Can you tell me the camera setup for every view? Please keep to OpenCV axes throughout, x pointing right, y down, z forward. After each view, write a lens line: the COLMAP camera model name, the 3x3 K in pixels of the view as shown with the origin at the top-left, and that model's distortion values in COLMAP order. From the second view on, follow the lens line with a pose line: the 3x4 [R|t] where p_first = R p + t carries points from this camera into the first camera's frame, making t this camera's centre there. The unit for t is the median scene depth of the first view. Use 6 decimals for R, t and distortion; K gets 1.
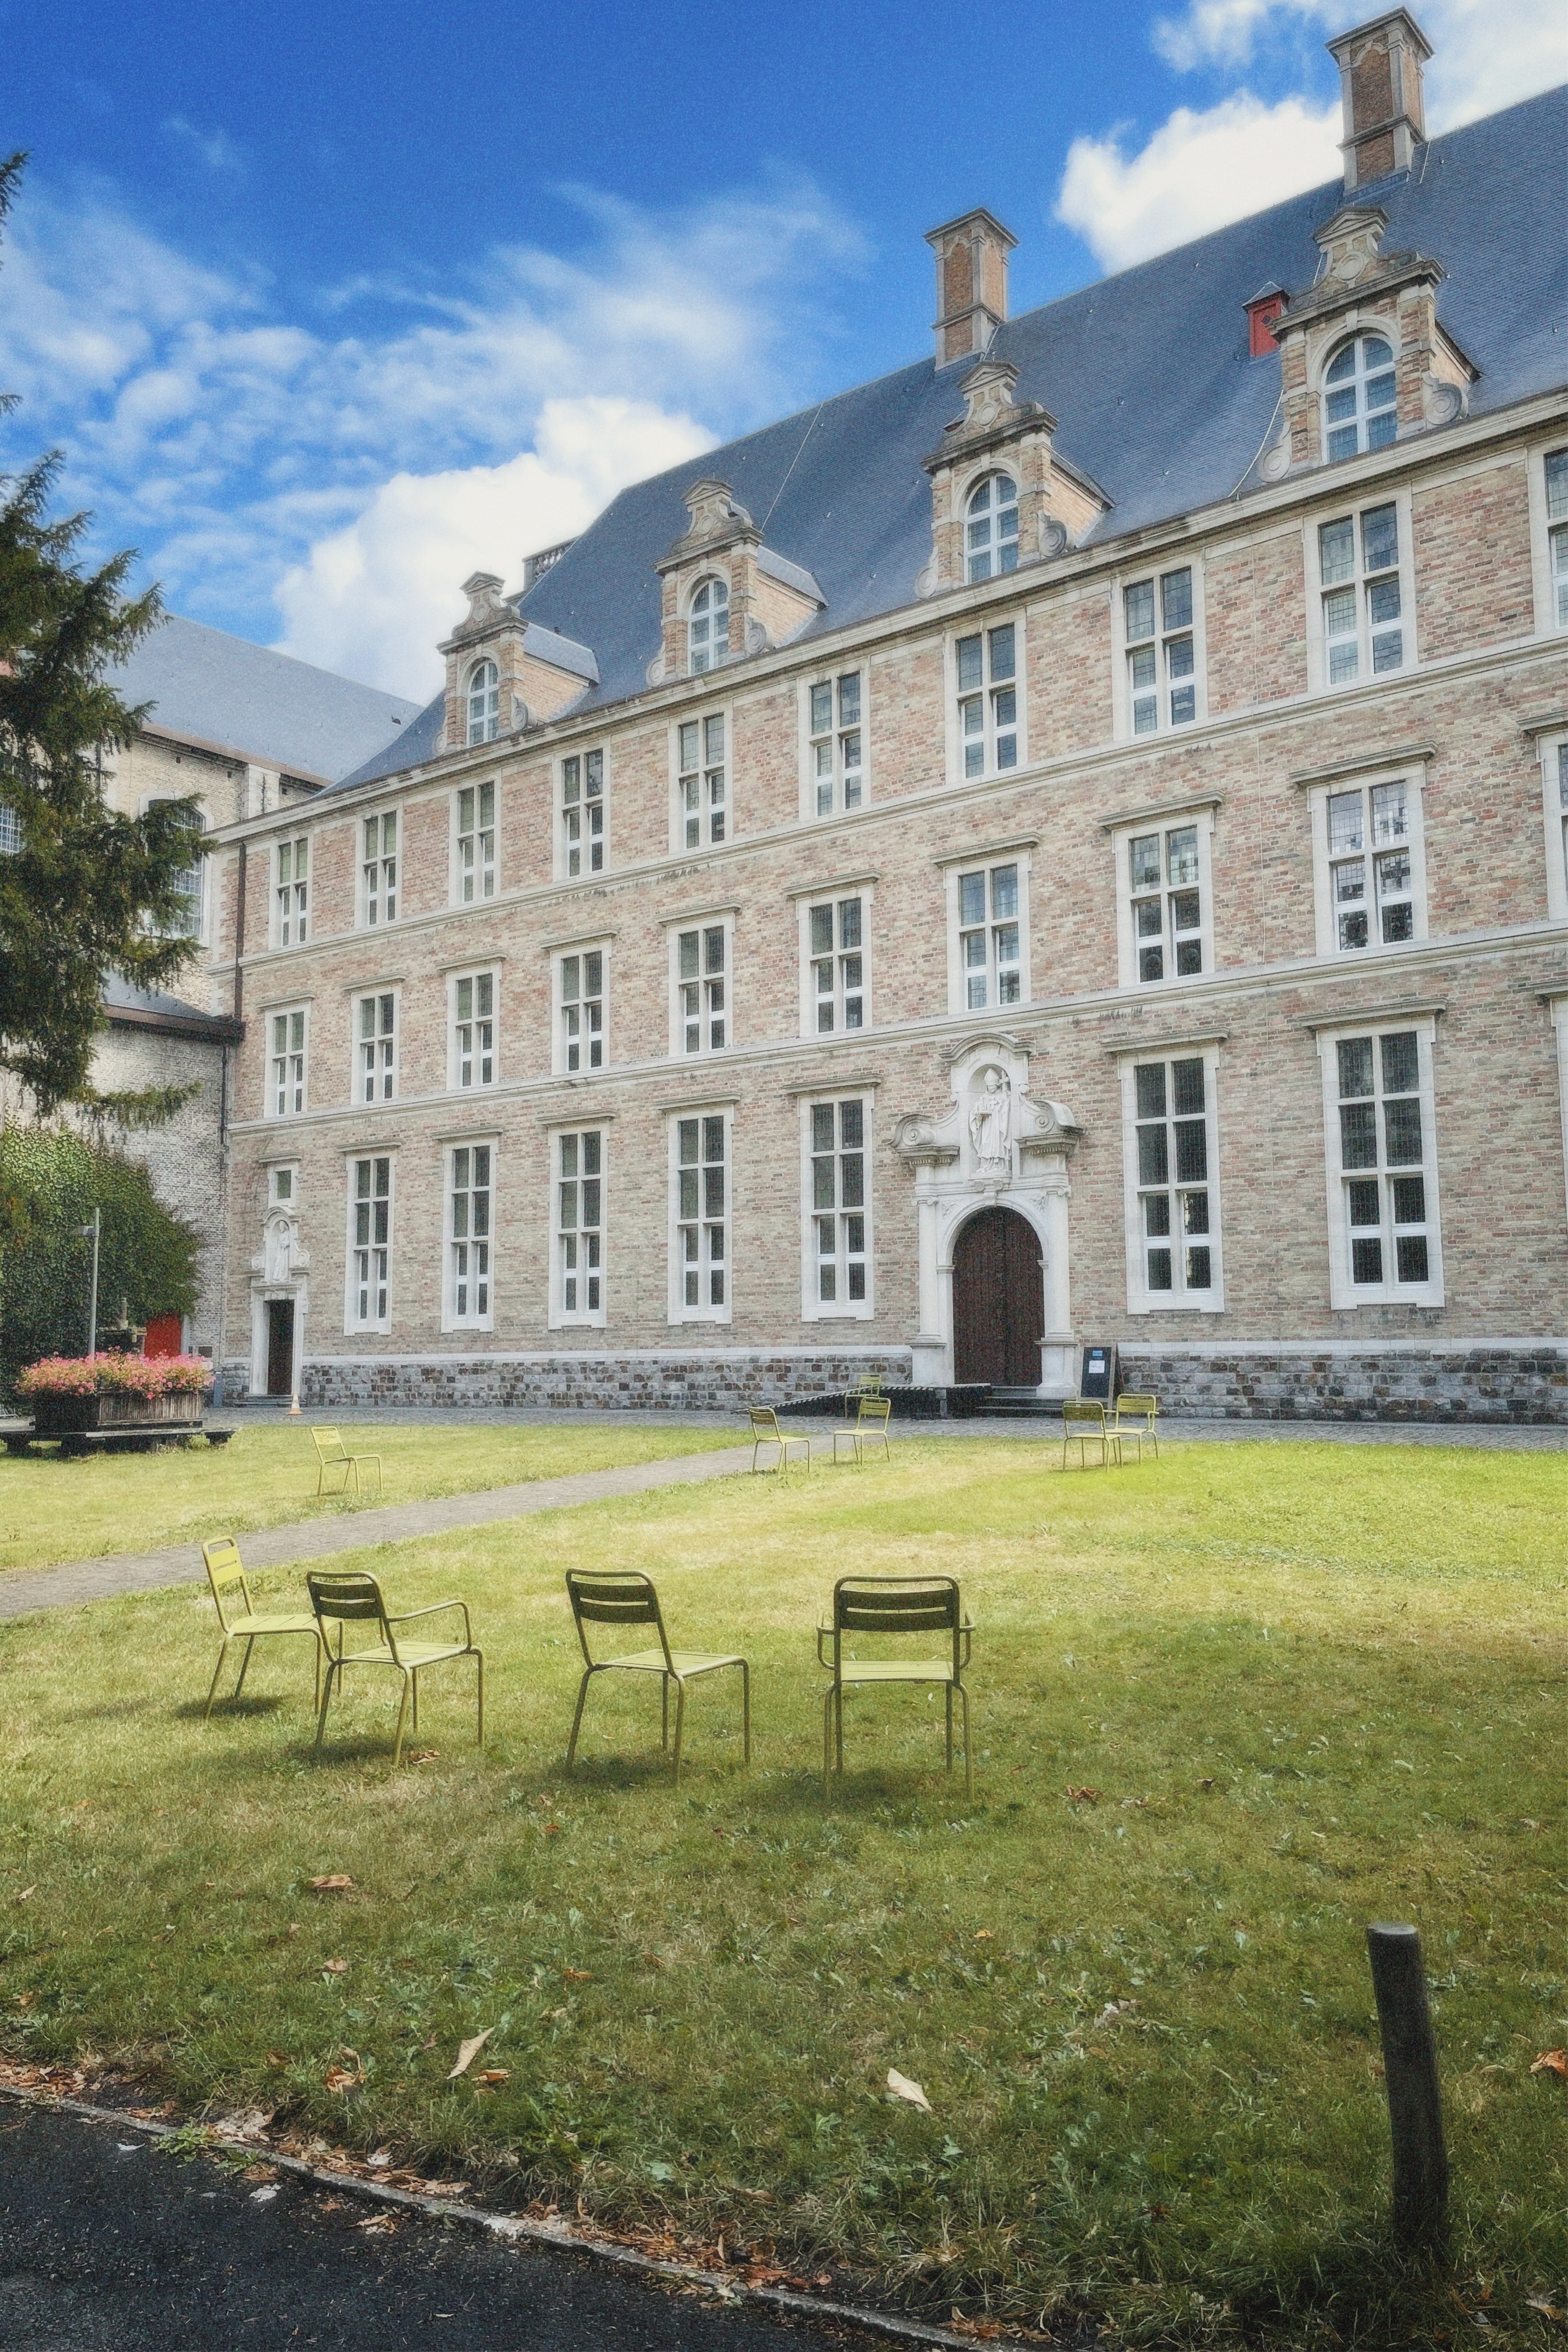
lens RADIAL K [[1816.2, 0, 805.3], [0, 1816.2, 1162.7], [0, 0, 1]] dist [0.040914, -0.019484]
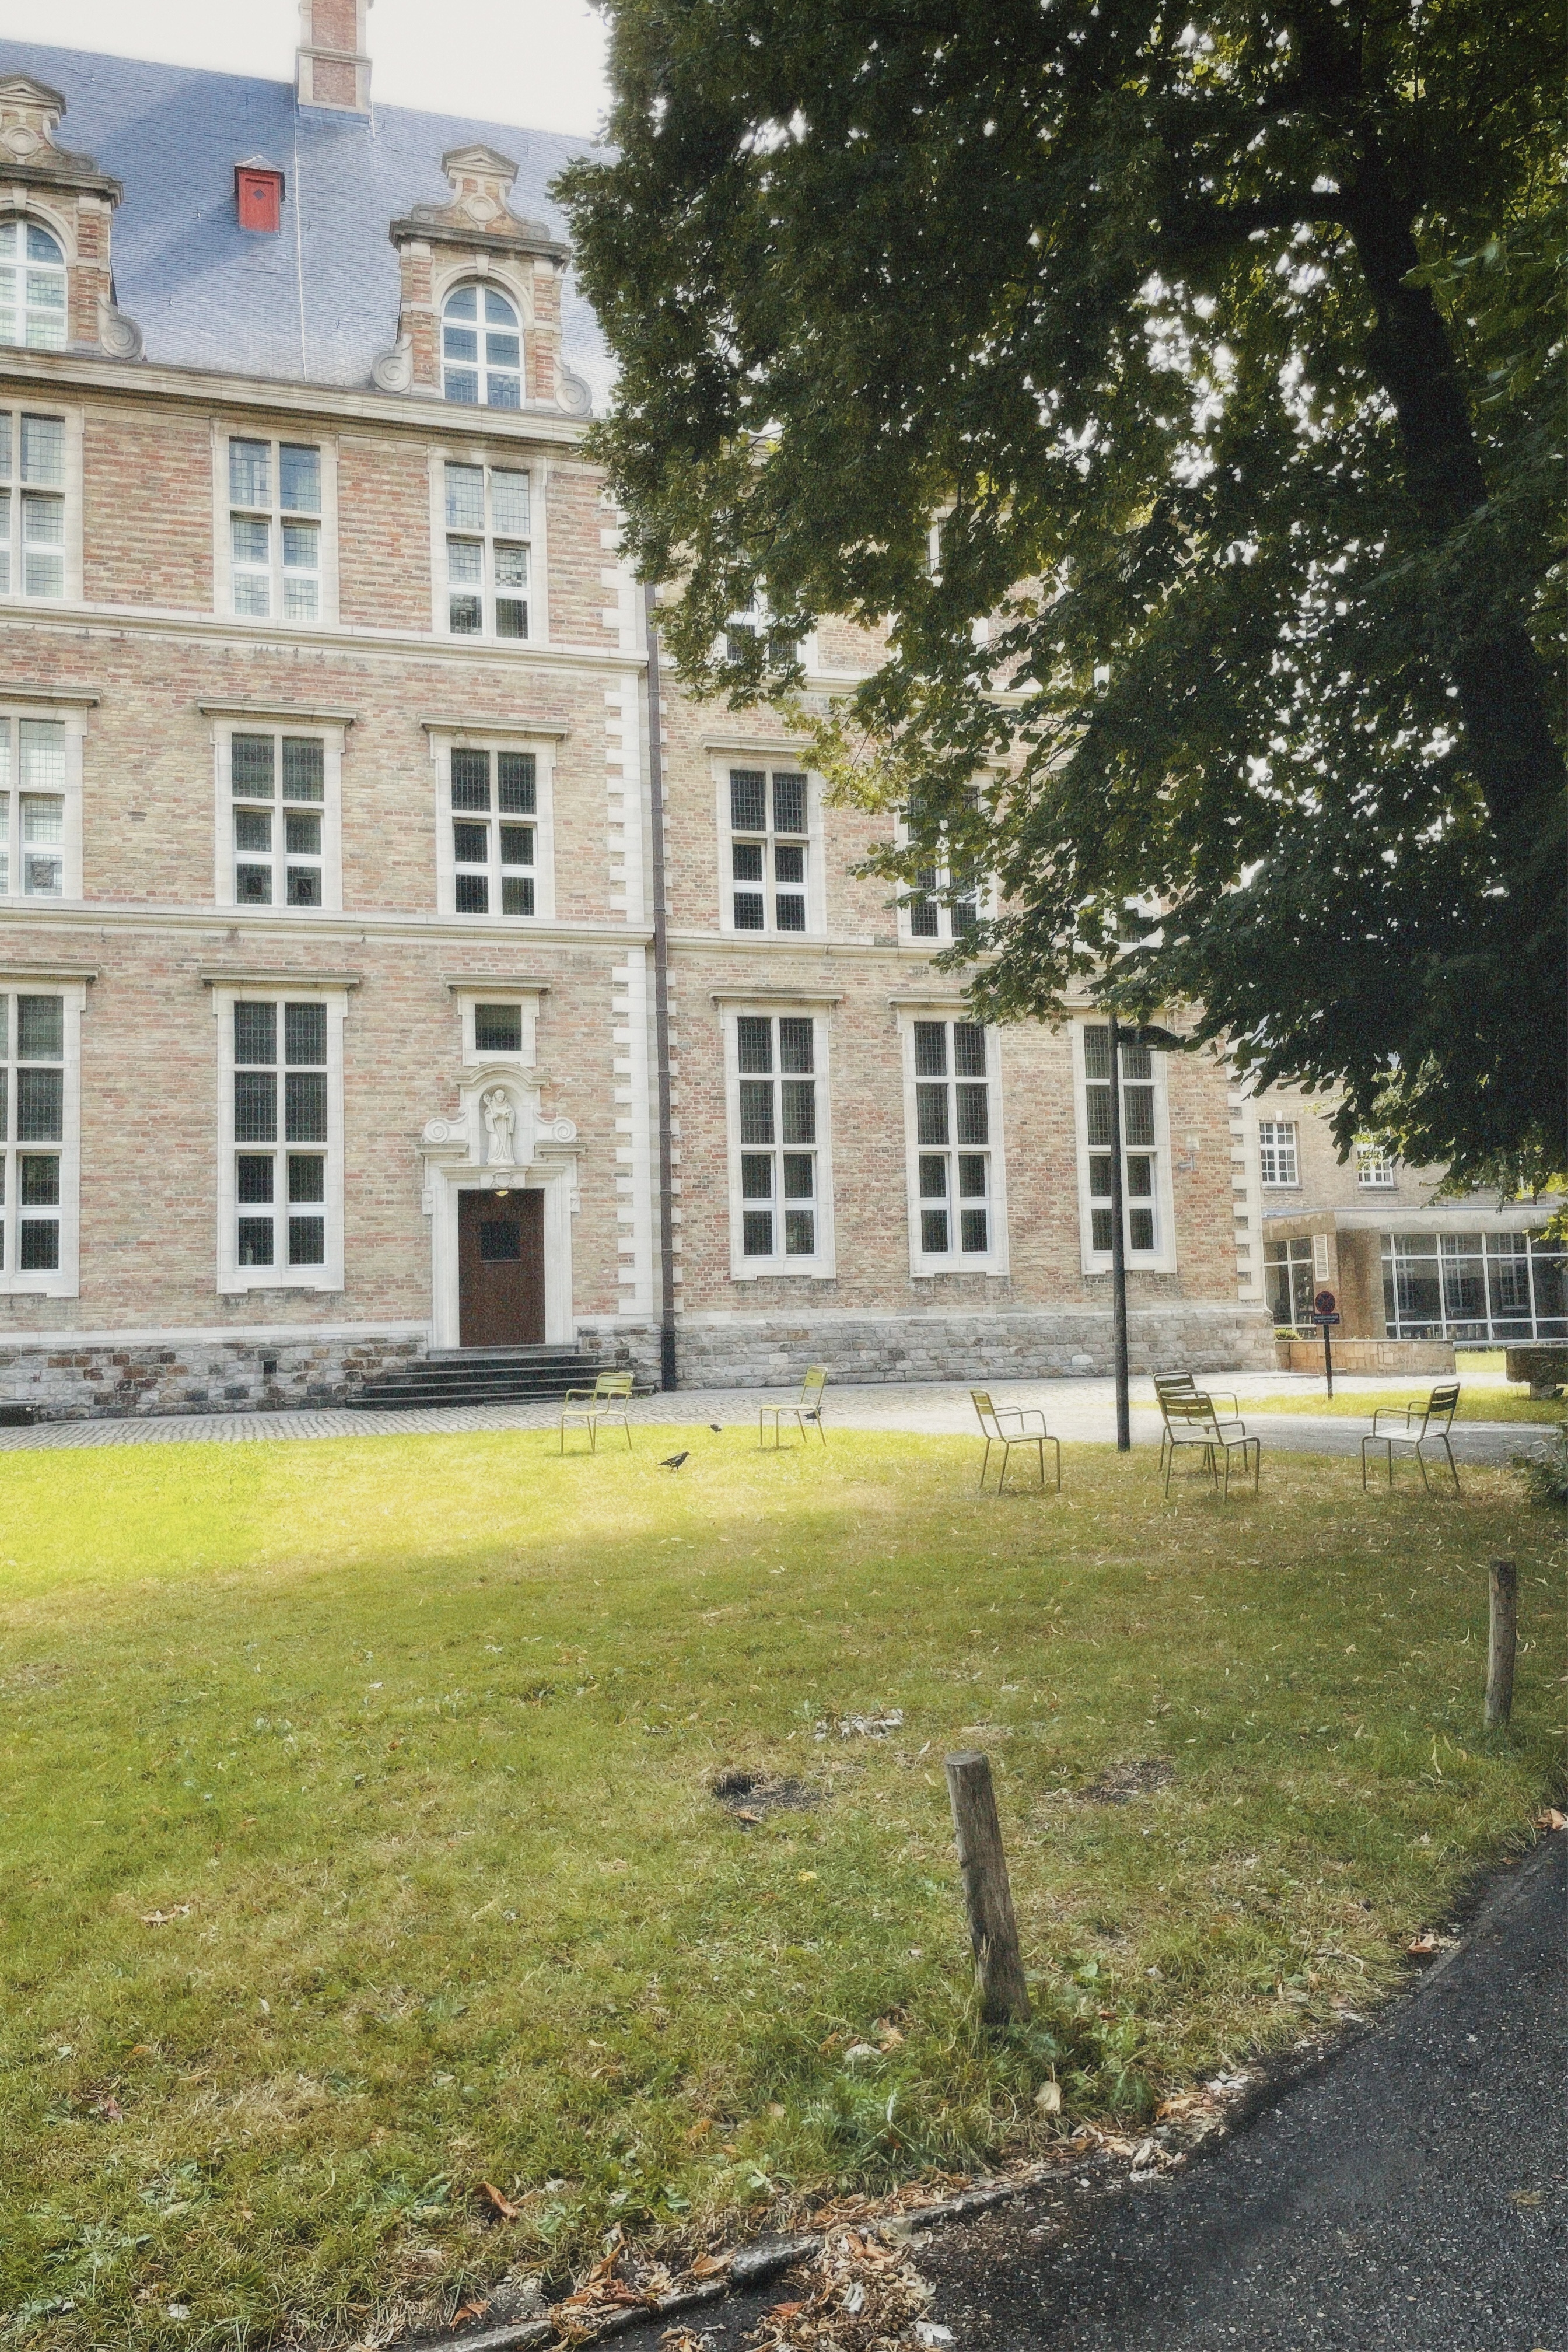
lens RADIAL K [[1816.2, 0, 790.6], [0, 1816.2, 1168.0], [0, 0, 1]] dist [0.040914, -0.019484]
pose [[0.543200, 0.065424, 0.837050, -0.491090], [-0.066018, 0.997201, -0.035100, 0.047568], [-0.837004, -0.036194, 0.545999, 0.402182]]
